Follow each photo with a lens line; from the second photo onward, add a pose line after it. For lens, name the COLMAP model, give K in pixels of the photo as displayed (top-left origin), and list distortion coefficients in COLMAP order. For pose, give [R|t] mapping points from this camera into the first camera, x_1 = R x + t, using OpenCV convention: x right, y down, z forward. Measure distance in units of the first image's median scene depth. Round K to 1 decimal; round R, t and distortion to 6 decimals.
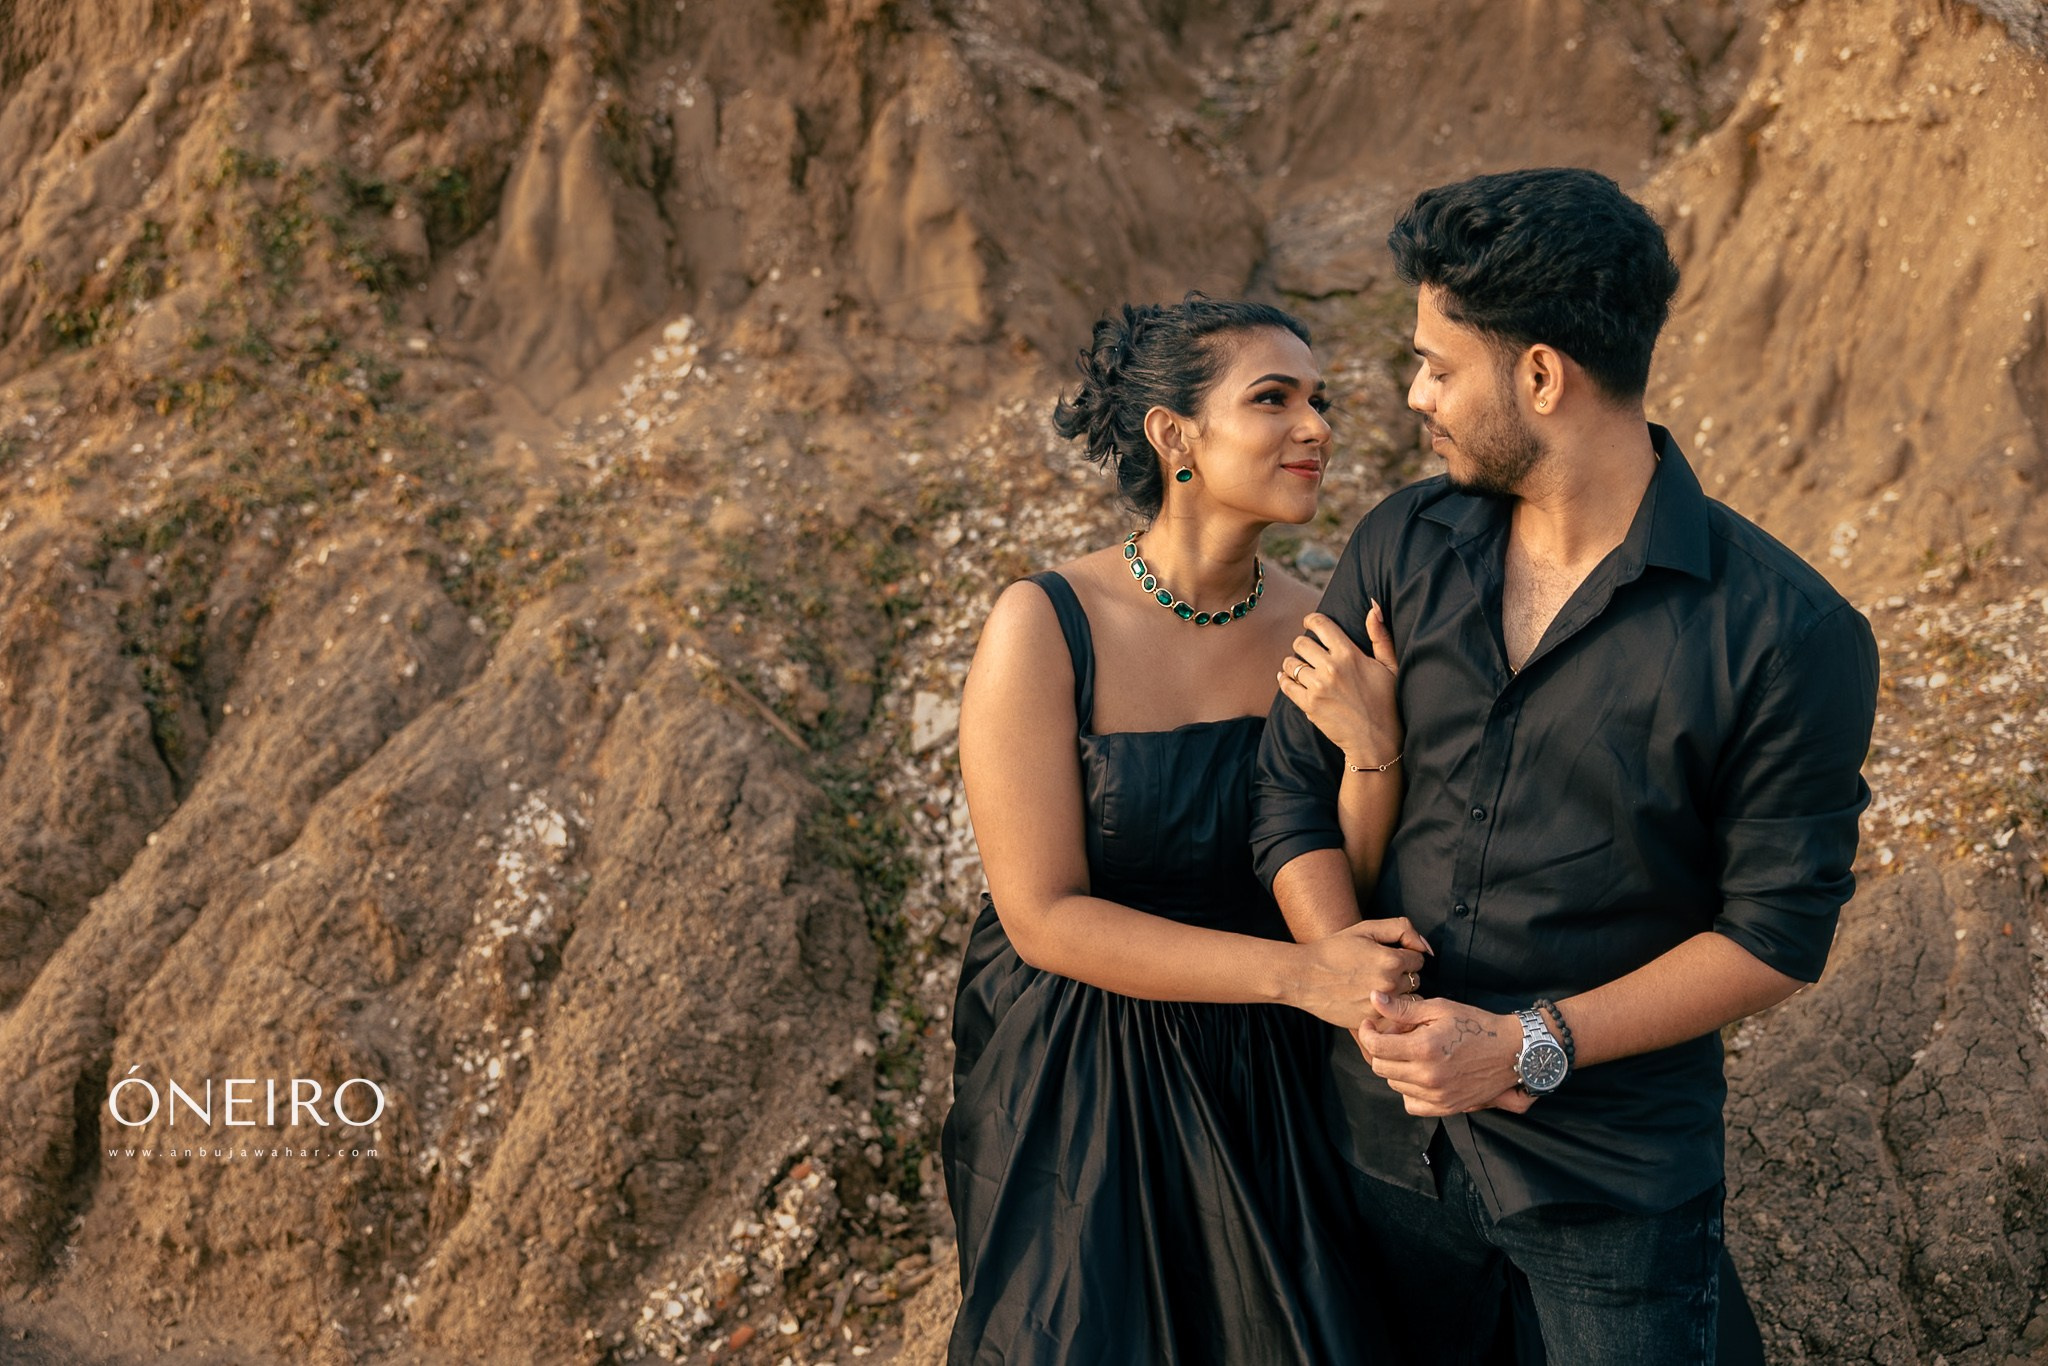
lens RADIAL K [[2236.3, 0, 1024.0], [0, 2236.3, 683.0], [0, 0, 1]] dist [-0.000316, 0.011725]
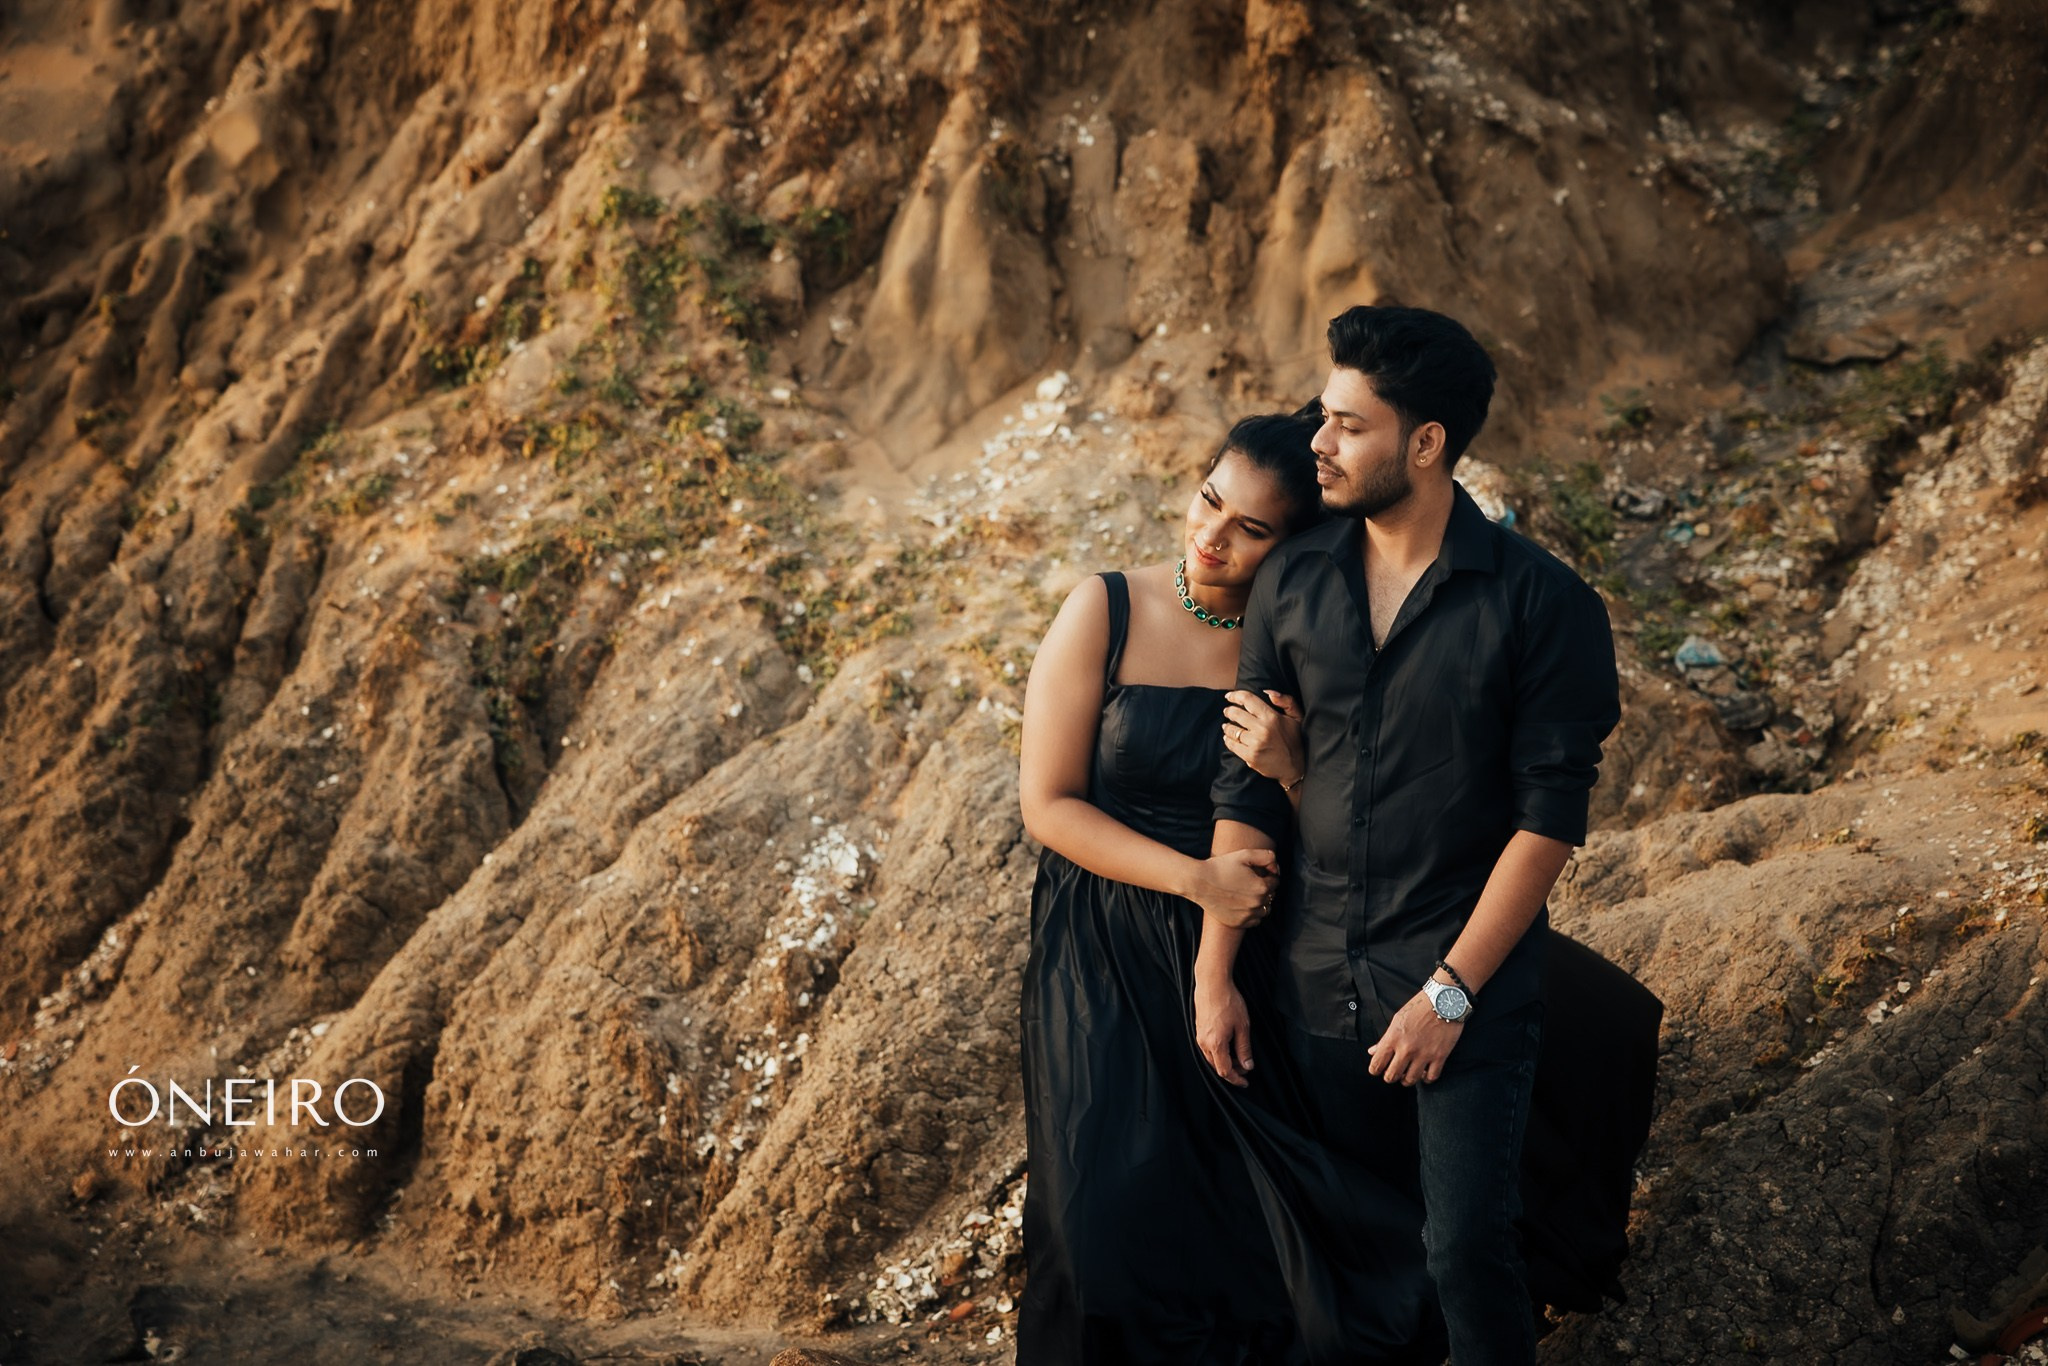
lens RADIAL K [[3955.4, 0, 1024.0], [0, 3955.4, 683.0], [0, 0, 1]] dist [0.044069, -0.139148]
pose [[0.969864, 0.047646, -0.238943, 0.270914], [-0.065125, 0.995706, -0.065796, 0.086954], [0.234782, 0.079374, 0.968802, -0.687683]]
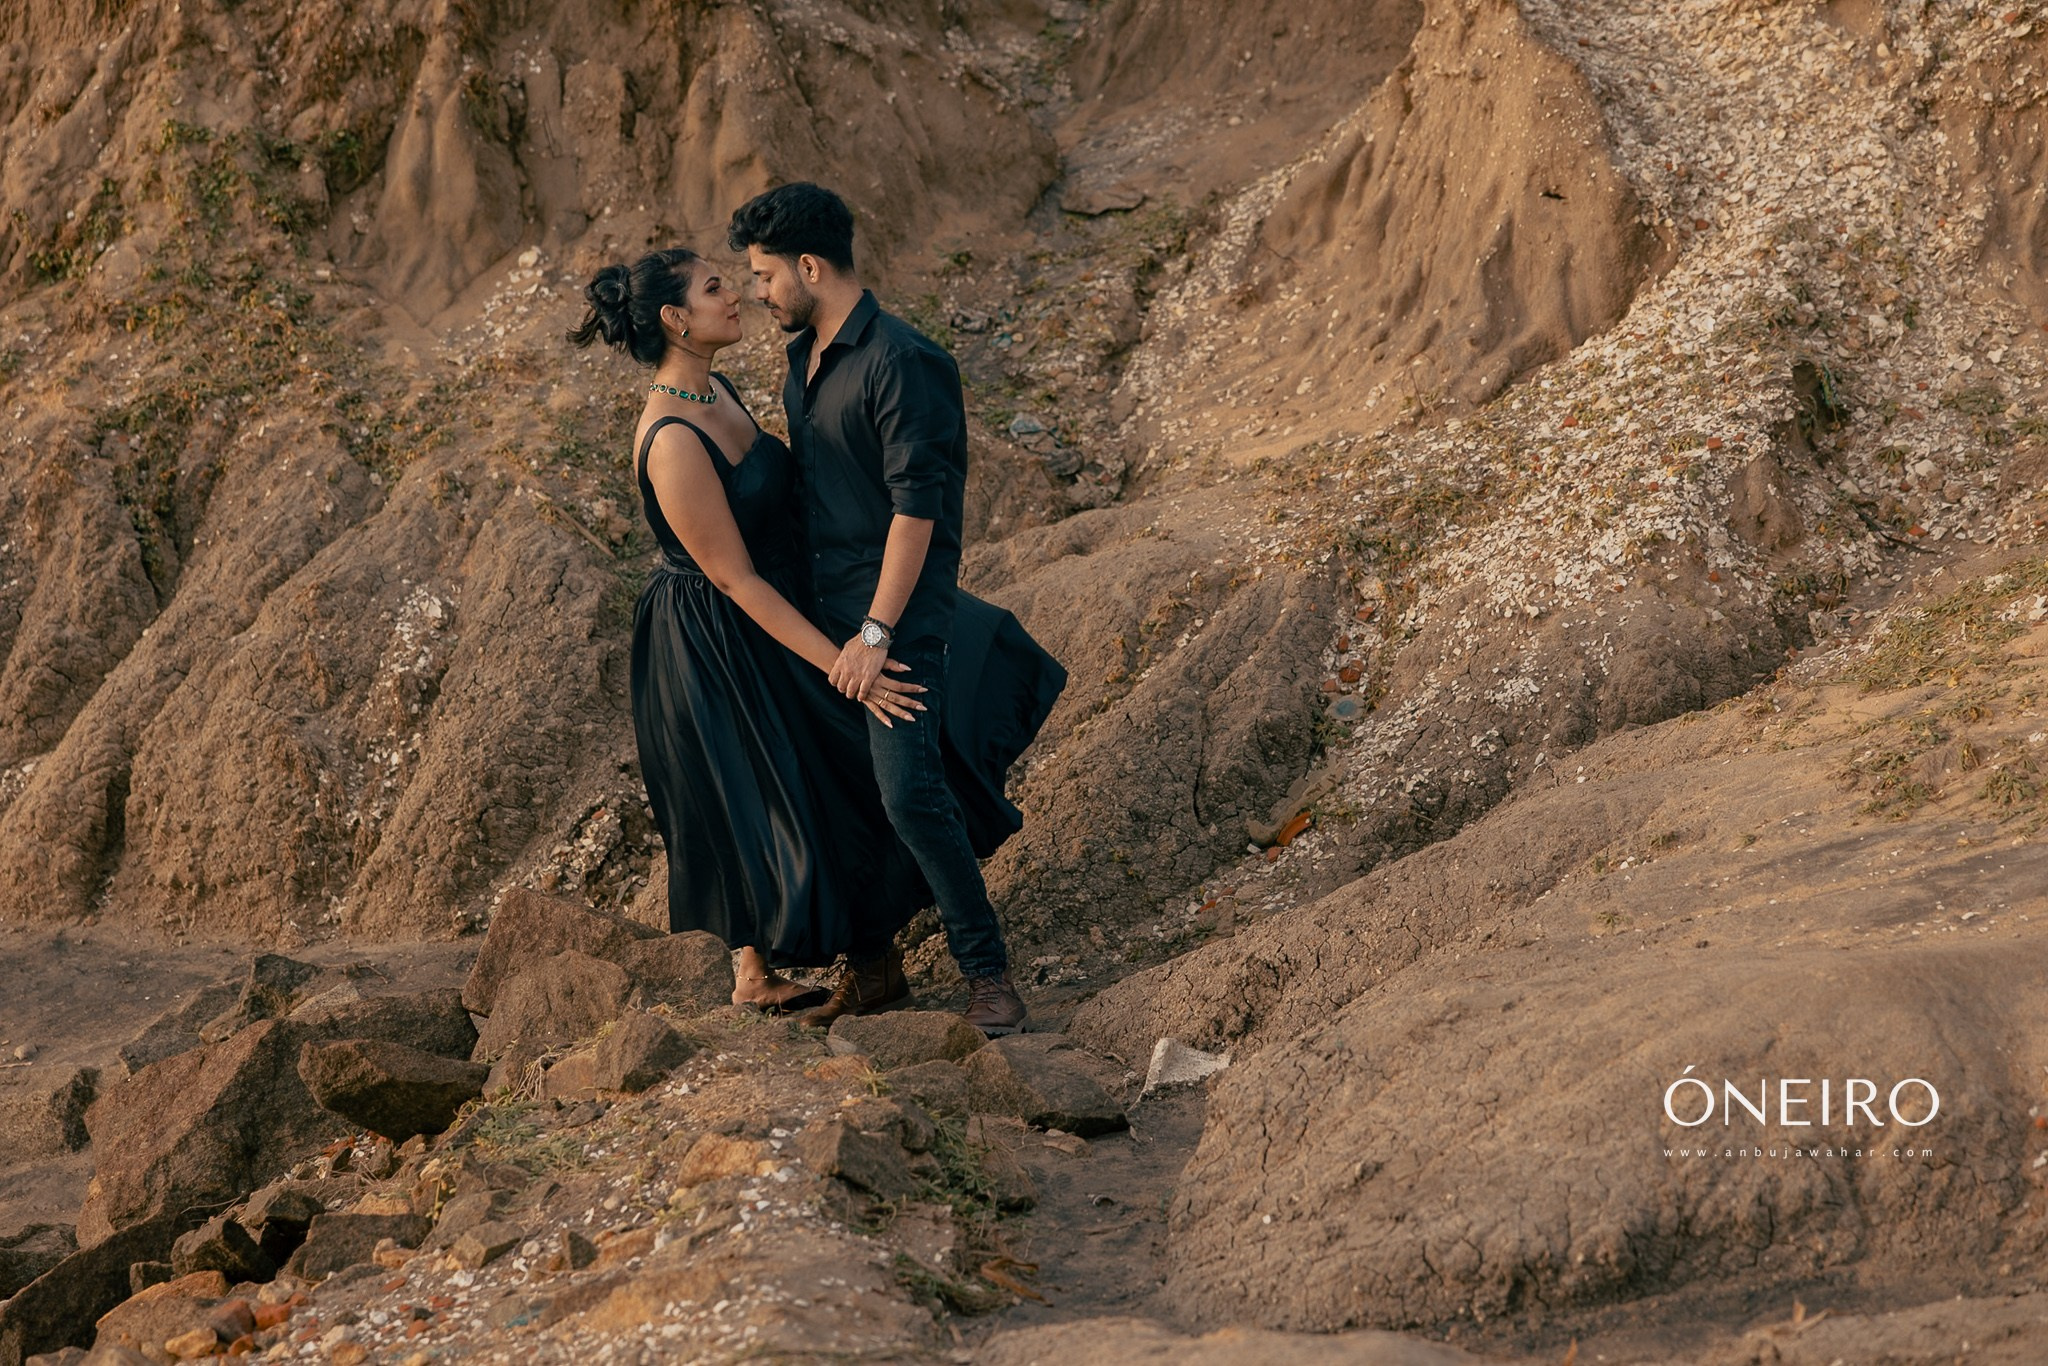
lens RADIAL K [[3612.4, 0, 1024.0], [0, 3612.4, 683.0], [0, 0, 1]] dist [0.044600, -0.070921]
pose [[0.998822, -0.016666, -0.045576, 0.238468], [0.015172, 0.999343, -0.032917, 0.170929], [0.046095, 0.032186, 0.998418, -1.132590]]
